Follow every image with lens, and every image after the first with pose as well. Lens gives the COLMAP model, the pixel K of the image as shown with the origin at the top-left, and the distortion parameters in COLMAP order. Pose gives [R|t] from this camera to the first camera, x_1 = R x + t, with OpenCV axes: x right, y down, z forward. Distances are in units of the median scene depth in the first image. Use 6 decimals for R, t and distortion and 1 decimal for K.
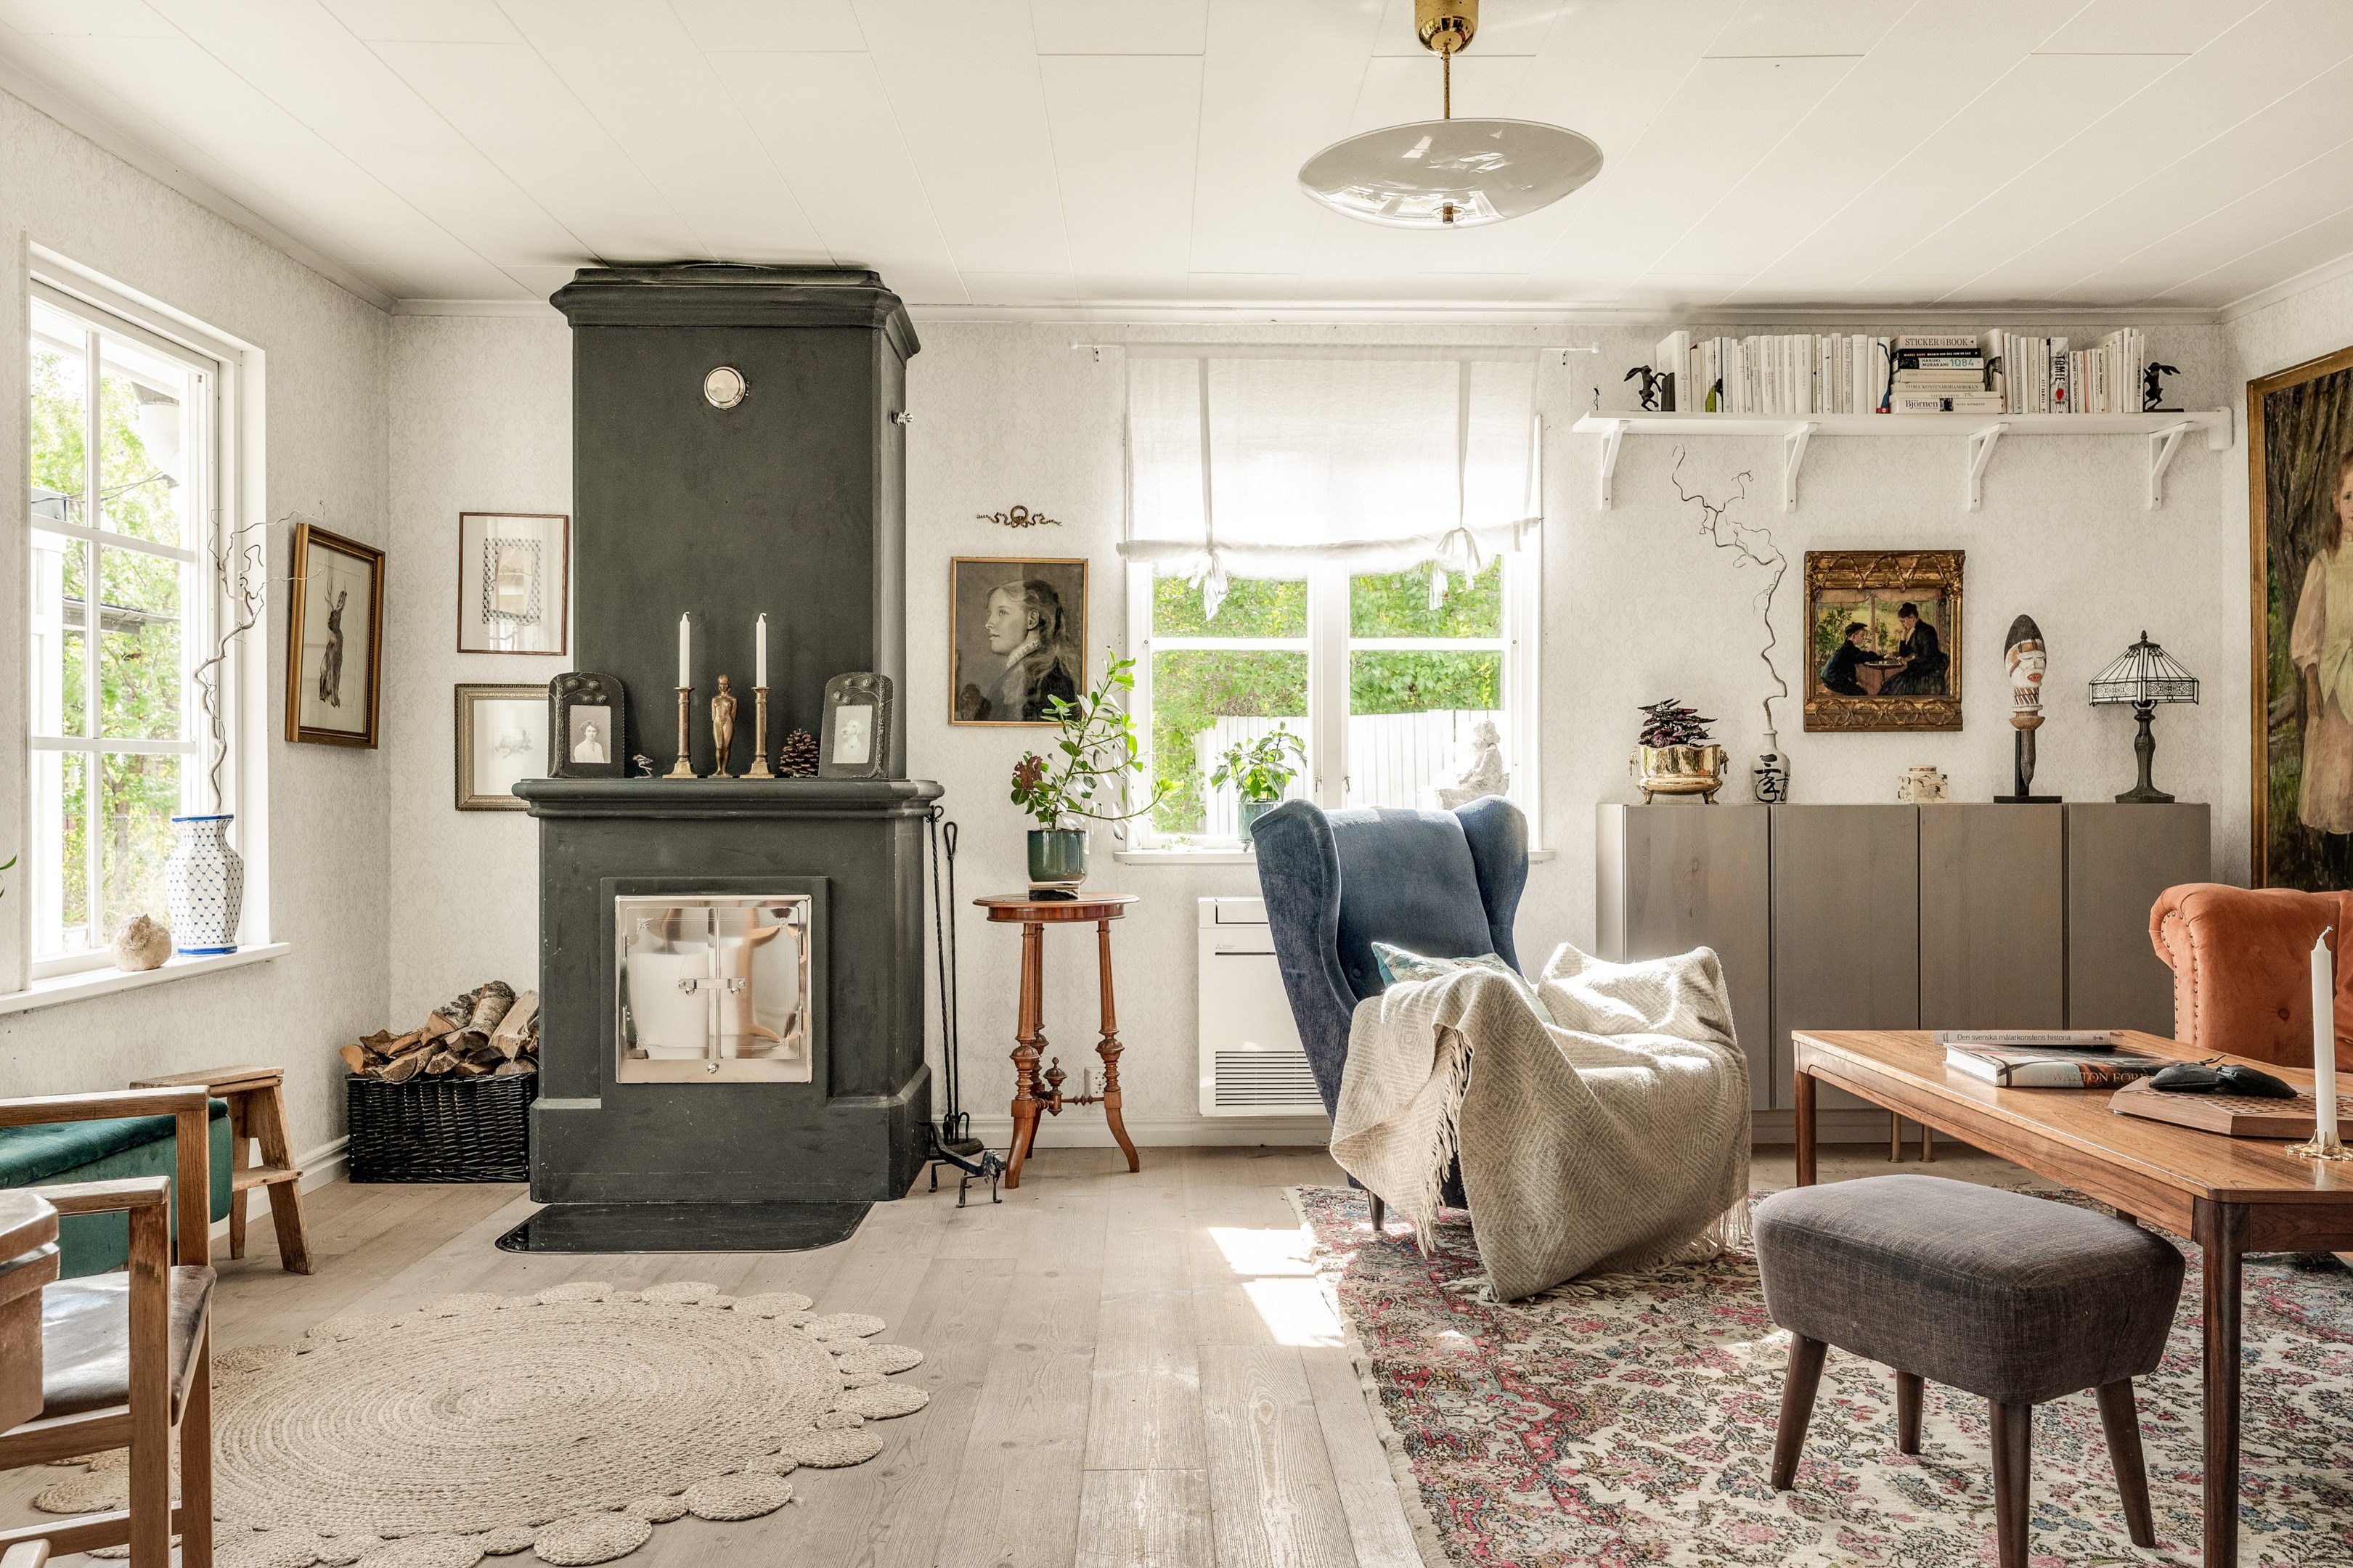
lens RADIAL K [[1681.1, 0, 1176.5], [0, 1681.1, 784.0], [0, 0, 1]] dist [-0.000516, 0.000589]
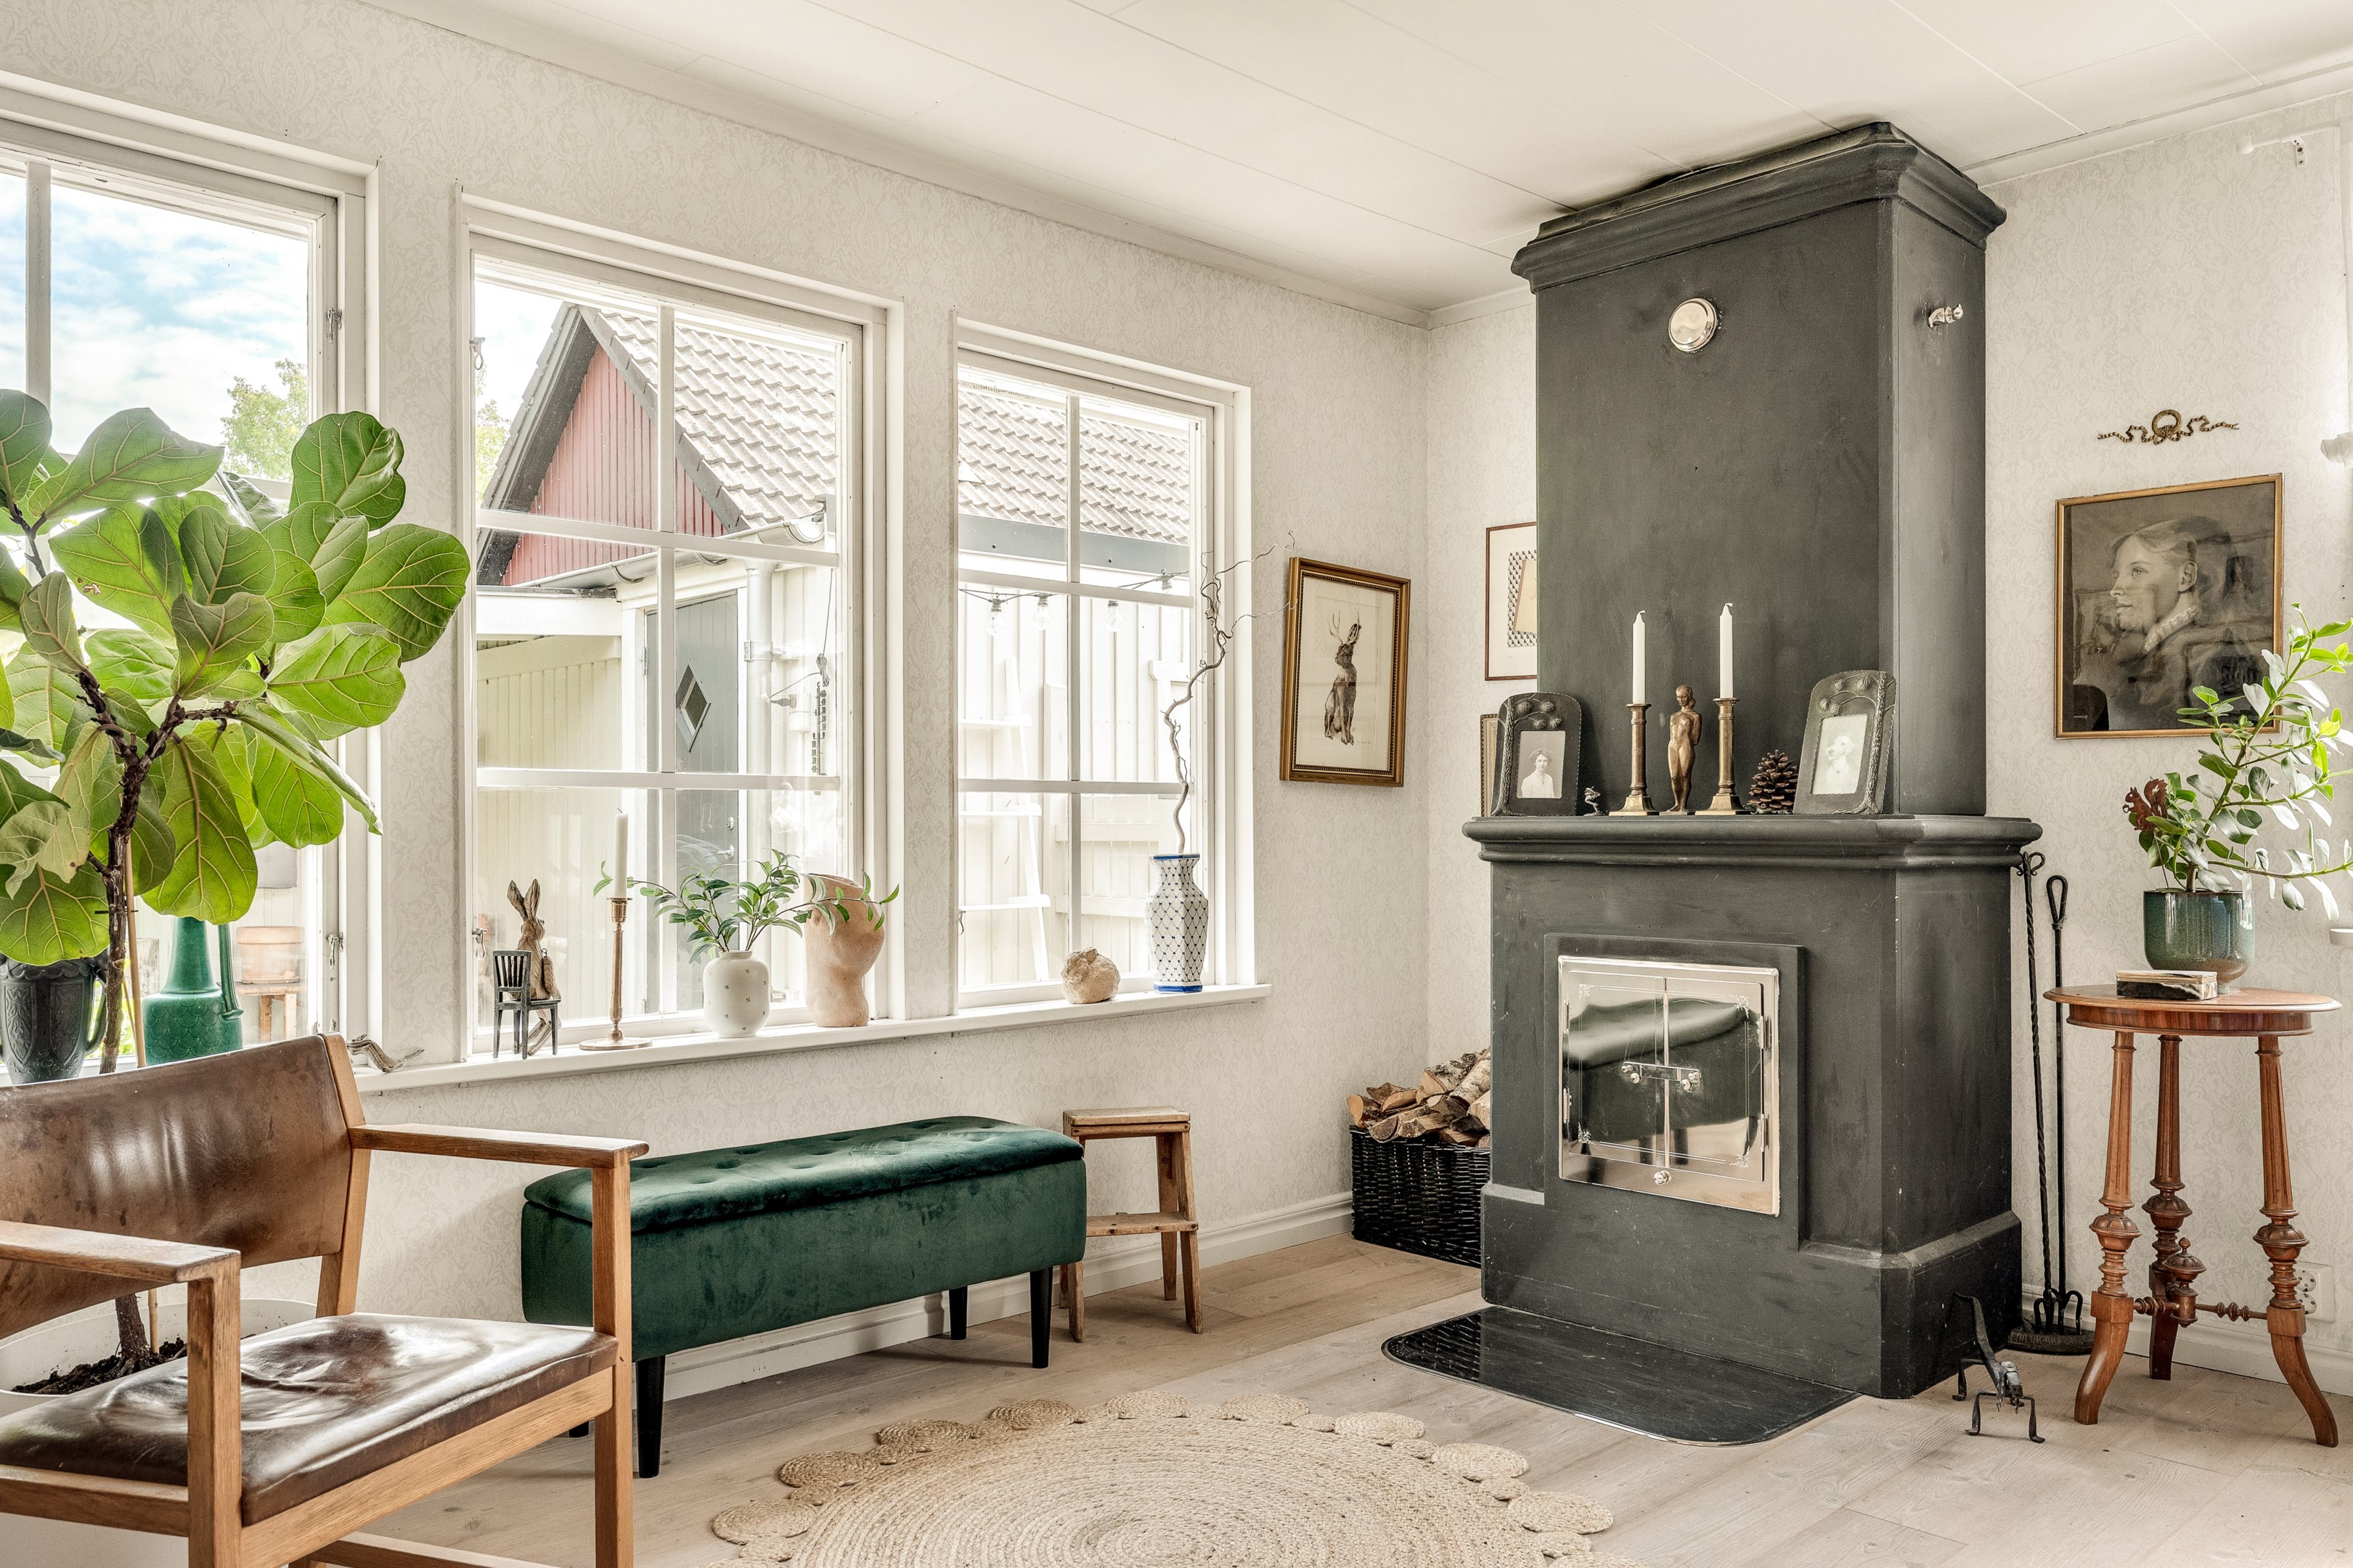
lens RADIAL K [[1685.6, 0, 1175.2], [0, 1685.6, 830.9], [0, 0, 1]] dist [-0.000318, -0.001654]
pose [[0.676374, 0.001034, -0.736557, 0.154398], [0.001209, 0.999996, 0.002514, 0.001638], [0.736557, -0.002591, 0.676371, 0.280647]]
